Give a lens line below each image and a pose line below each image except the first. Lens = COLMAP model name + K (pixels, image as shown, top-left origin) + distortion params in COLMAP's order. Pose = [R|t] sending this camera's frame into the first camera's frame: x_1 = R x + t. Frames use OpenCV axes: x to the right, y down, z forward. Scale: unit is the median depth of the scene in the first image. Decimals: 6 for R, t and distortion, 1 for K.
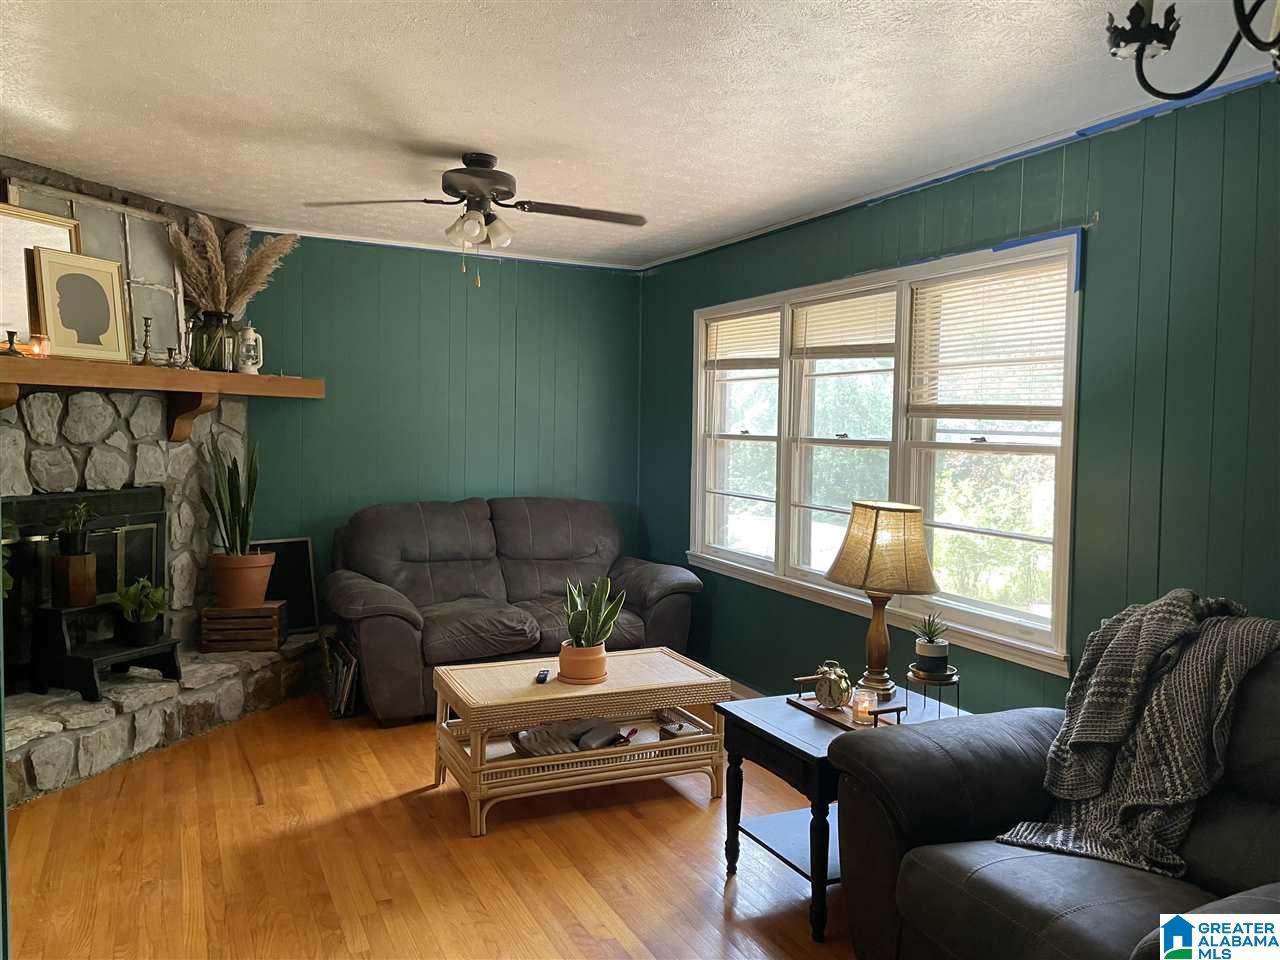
lens RADIAL K [[972.1, 0, 642.4], [0, 972.1, 469.1], [0, 0, 1]] dist [0.090831, -0.140365]
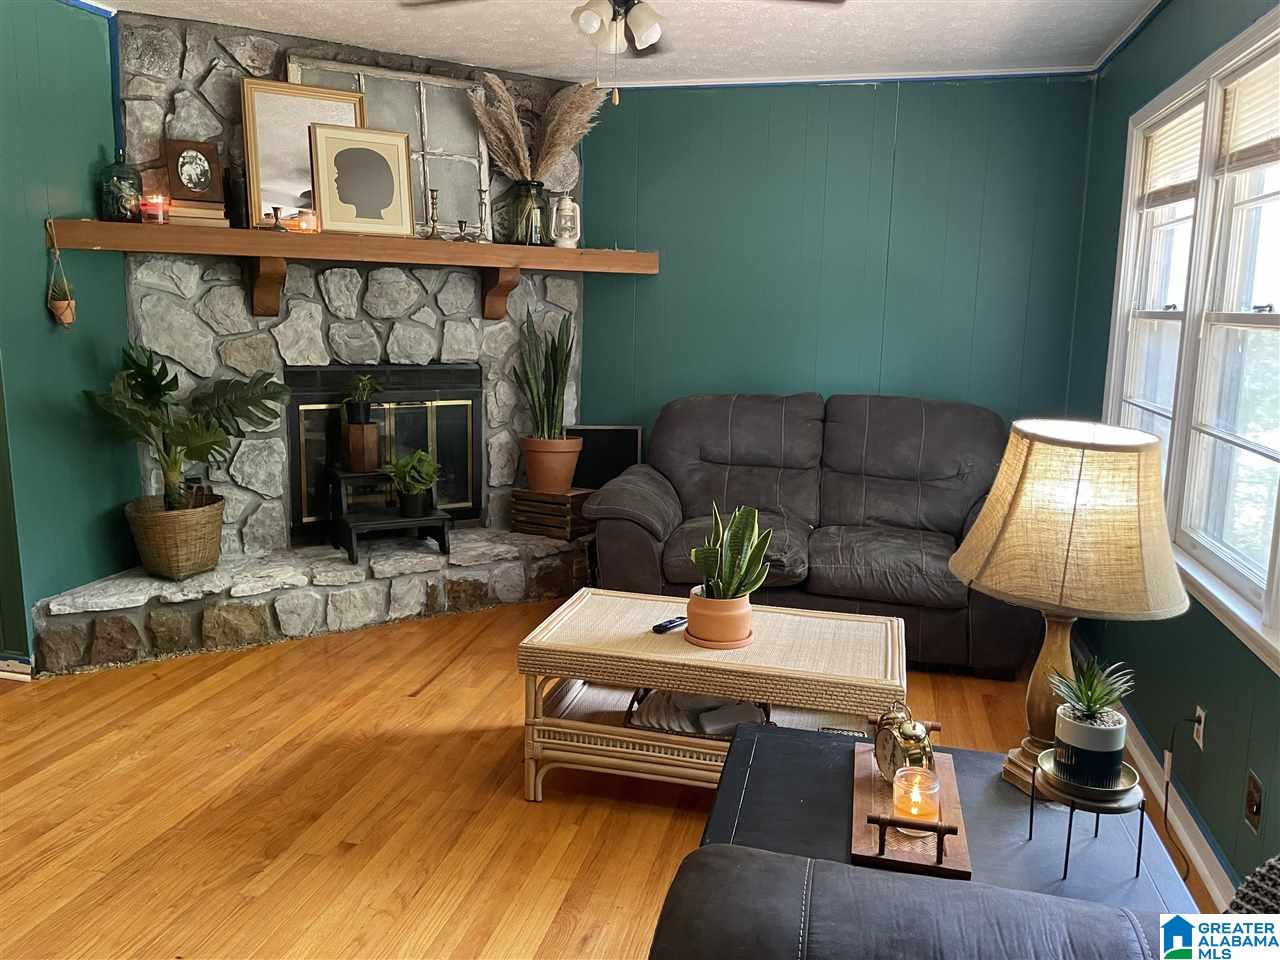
lens RADIAL K [[972.1, 0, 642.4], [0, 972.1, 469.1], [0, 0, 1]] dist [0.090831, -0.140365]
pose [[0.775227, 0.098466, -0.623961, 0.303068], [-0.032400, 0.992674, 0.116397, 0.003013], [0.630851, -0.070018, 0.772738, 0.356605]]
